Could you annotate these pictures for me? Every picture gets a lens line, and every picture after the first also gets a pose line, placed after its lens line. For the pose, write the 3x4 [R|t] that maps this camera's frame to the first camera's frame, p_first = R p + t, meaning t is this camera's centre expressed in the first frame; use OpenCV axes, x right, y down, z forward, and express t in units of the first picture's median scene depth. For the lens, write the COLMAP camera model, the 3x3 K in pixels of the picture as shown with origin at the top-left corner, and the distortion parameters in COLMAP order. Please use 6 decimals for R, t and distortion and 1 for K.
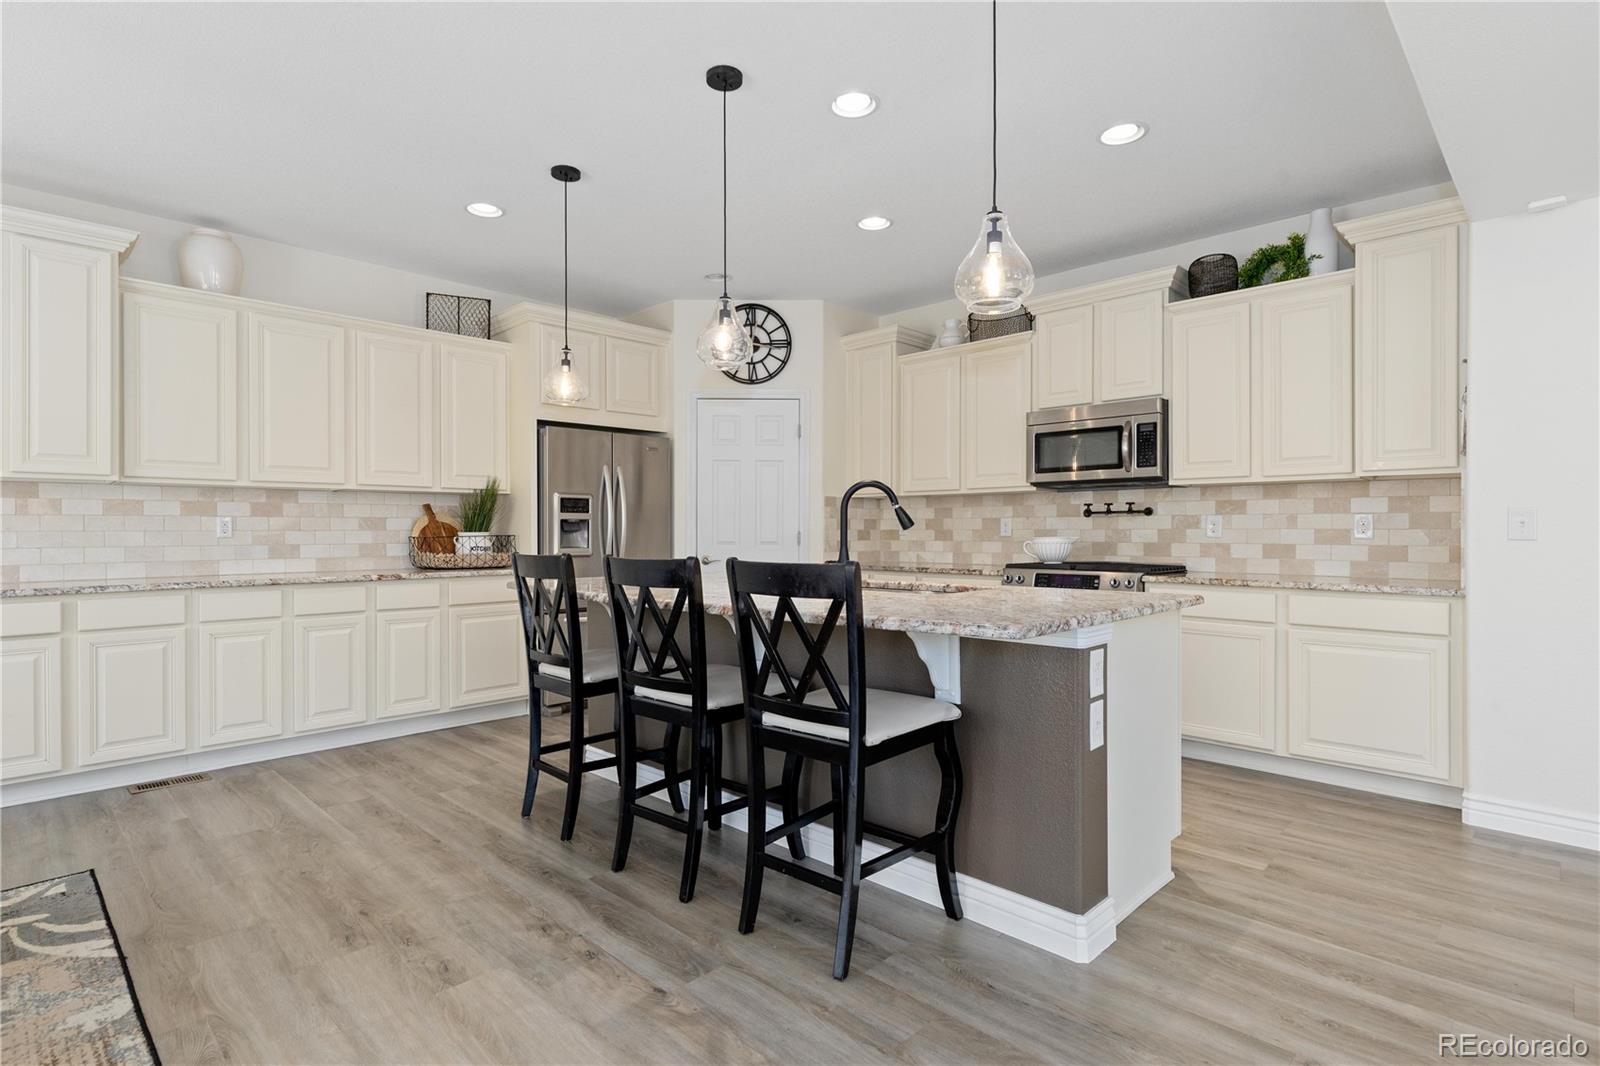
lens RADIAL K [[800.6, 0, 796.0], [0, 800.6, 527.7], [0, 0, 1]] dist [0.002474, 0.003056]
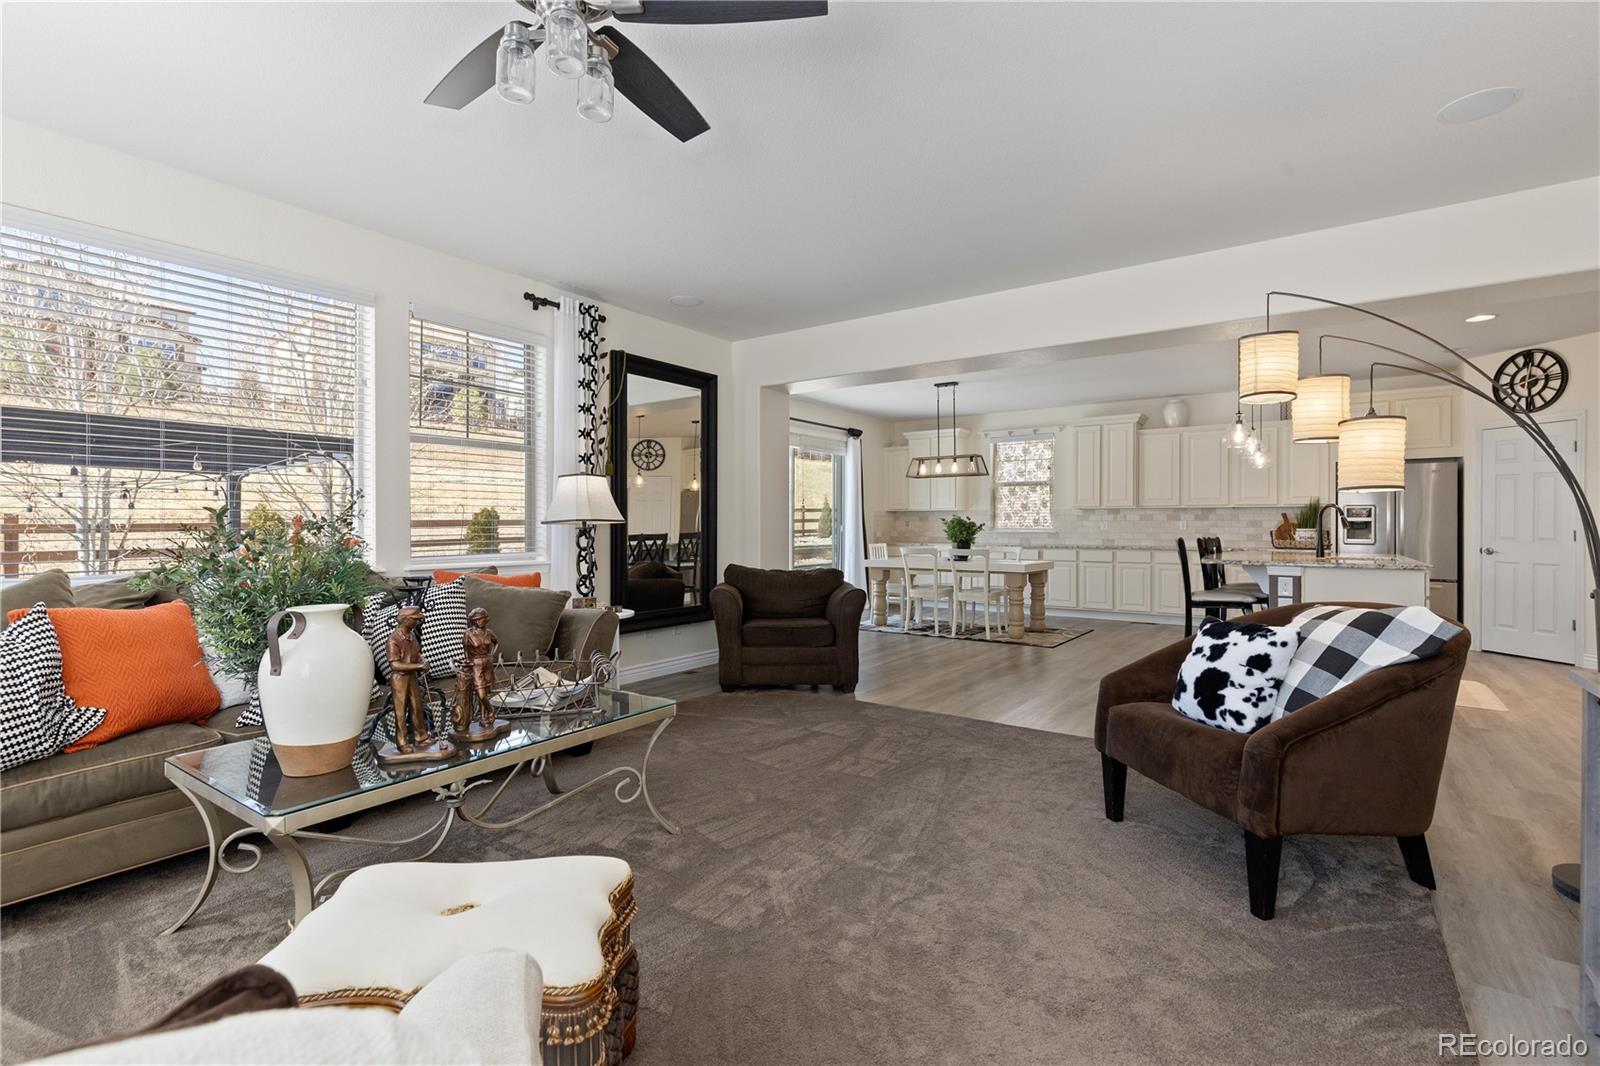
lens RADIAL K [[733.8, 0, 796.2], [0, 733.8, 519.9], [0, 0, 1]] dist [0.018754, -0.005060]
pose [[0.160672, -0.006181, -0.986989, 1.315797], [-0.001804, 0.999977, -0.006556, -0.000980], [0.987006, 0.002833, 0.160657, -0.474173]]
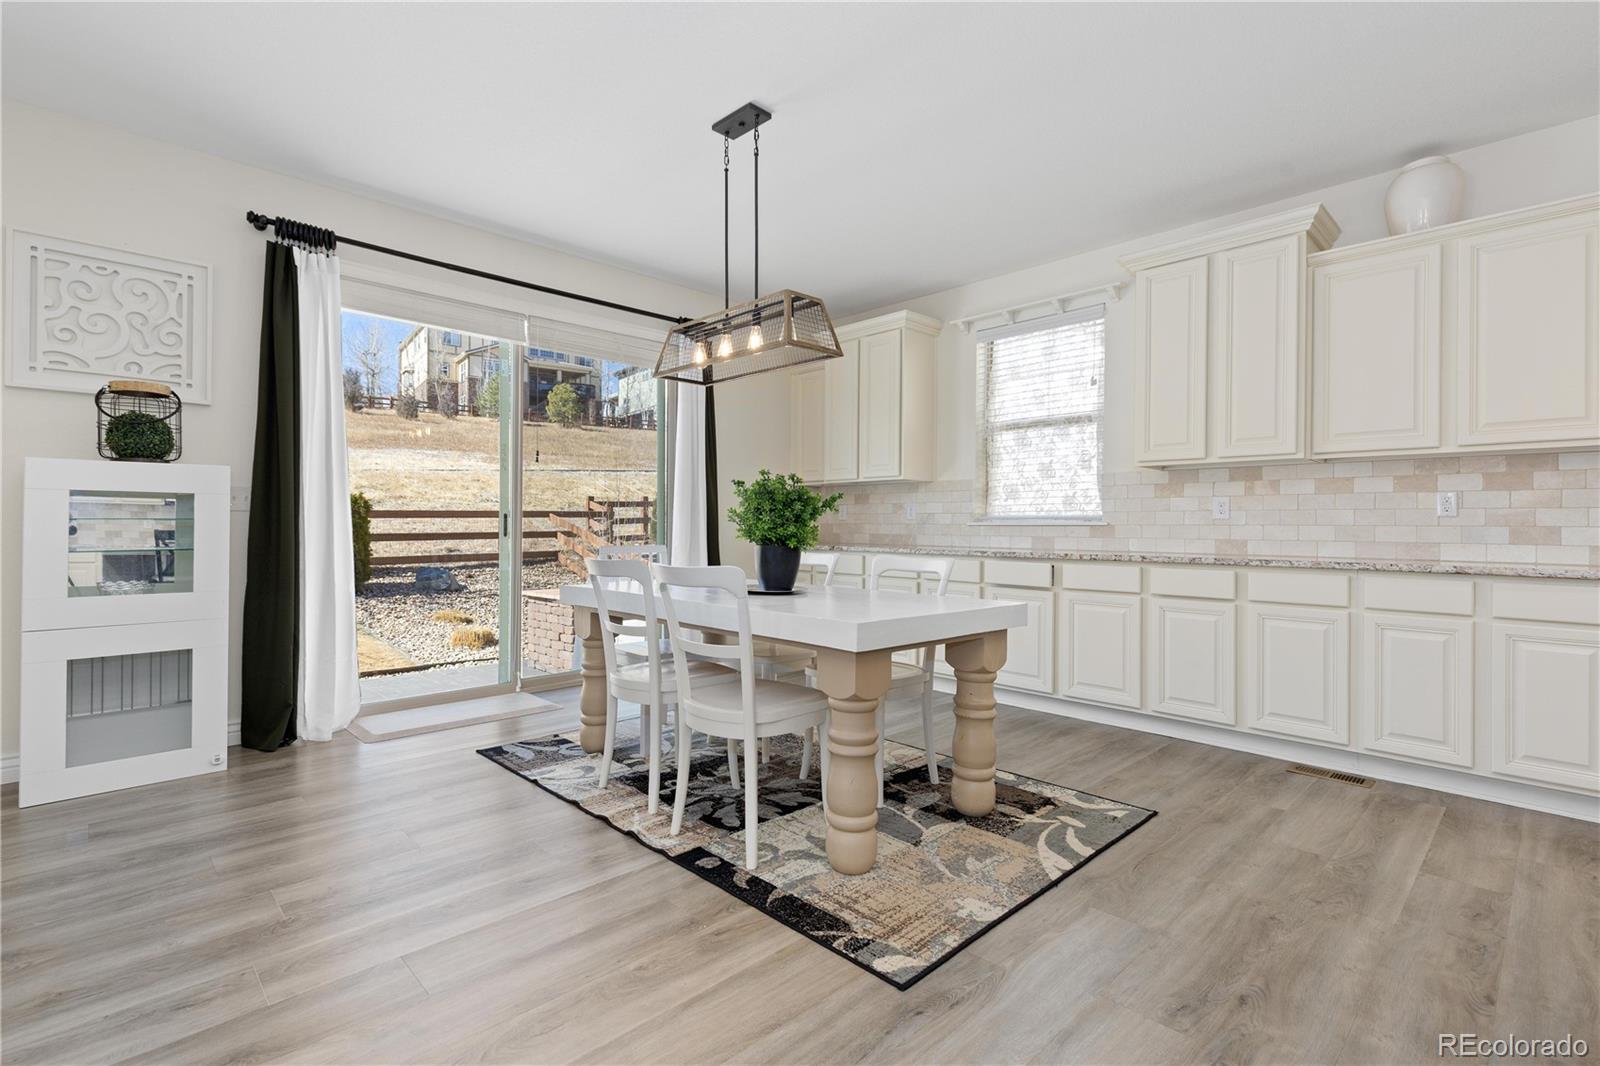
lens RADIAL K [[733.8, 0, 791.5], [0, 733.8, 521.0], [0, 0, 1]] dist [0.018754, -0.005060]
pose [[-0.024399, -0.004616, -0.999692, 0.095455], [-0.005428, 0.999975, -0.004485, 0.026765], [0.999688, 0.005317, -0.024424, 0.364513]]
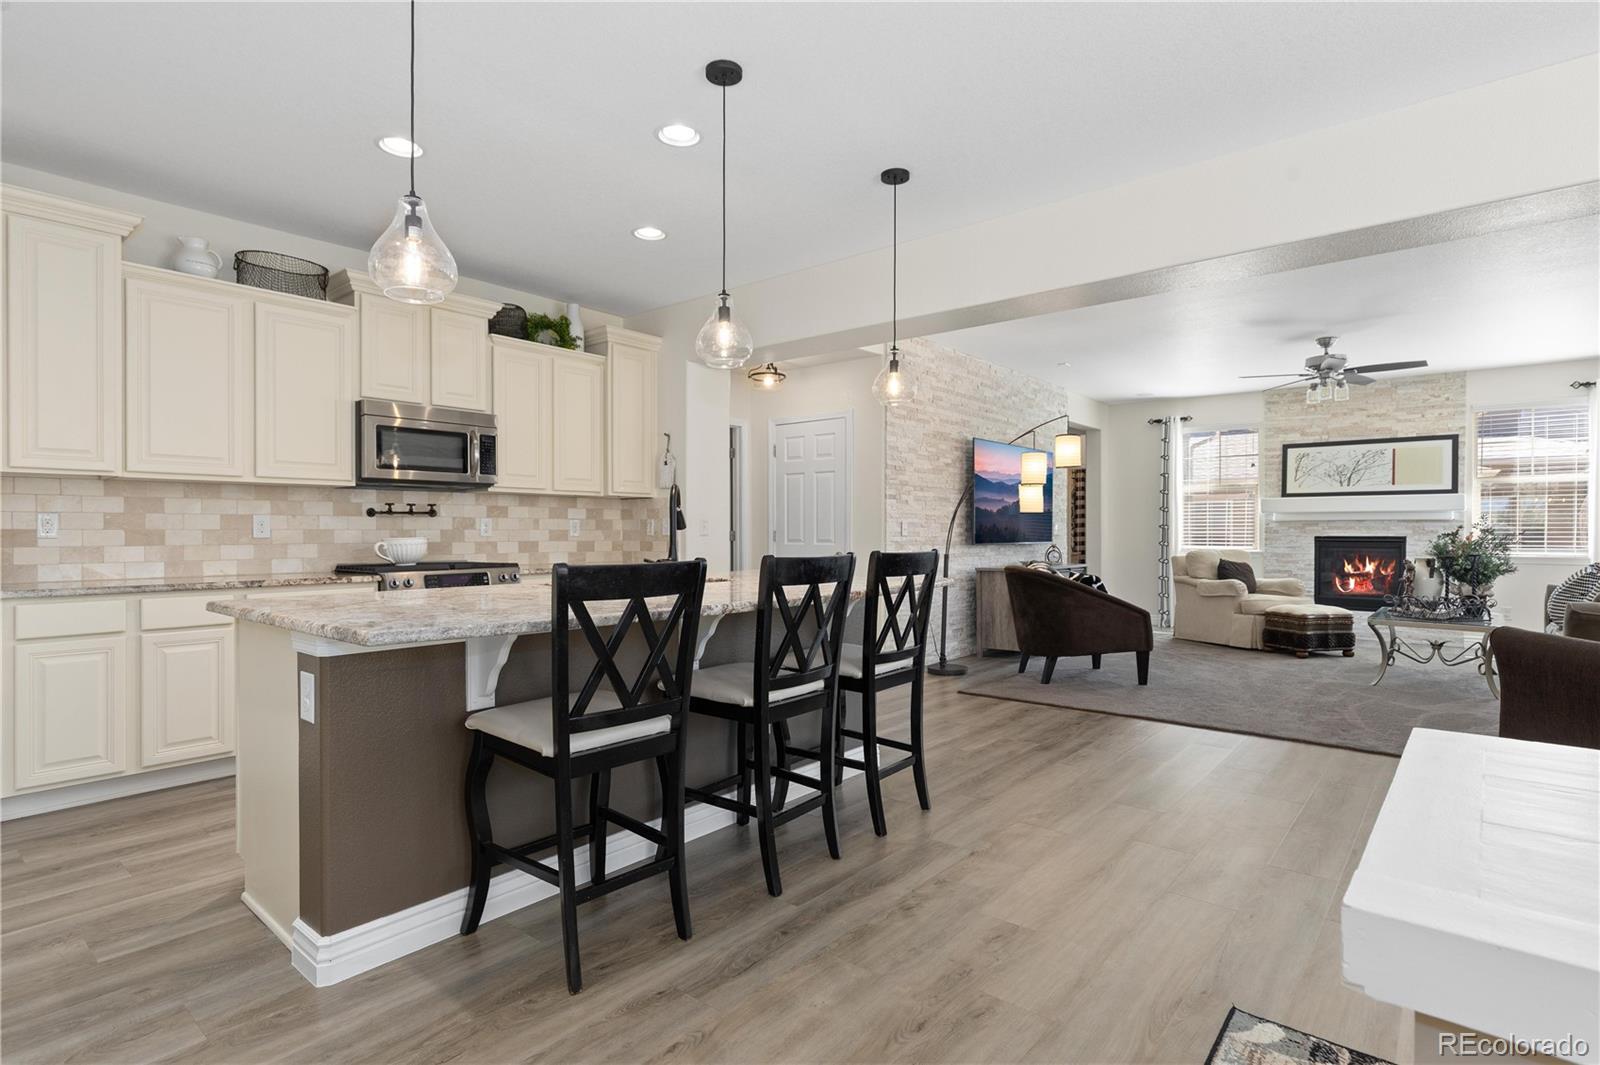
lens RADIAL K [[800.6, 0, 794.8], [0, 800.6, 538.2], [0, 0, 1]] dist [0.002474, 0.003056]
pose [[-0.074079, -0.007122, 0.997227, -0.785808], [-0.002412, 0.999973, 0.006962, 0.005519], [-0.997249, -0.001889, -0.074094, 0.717114]]
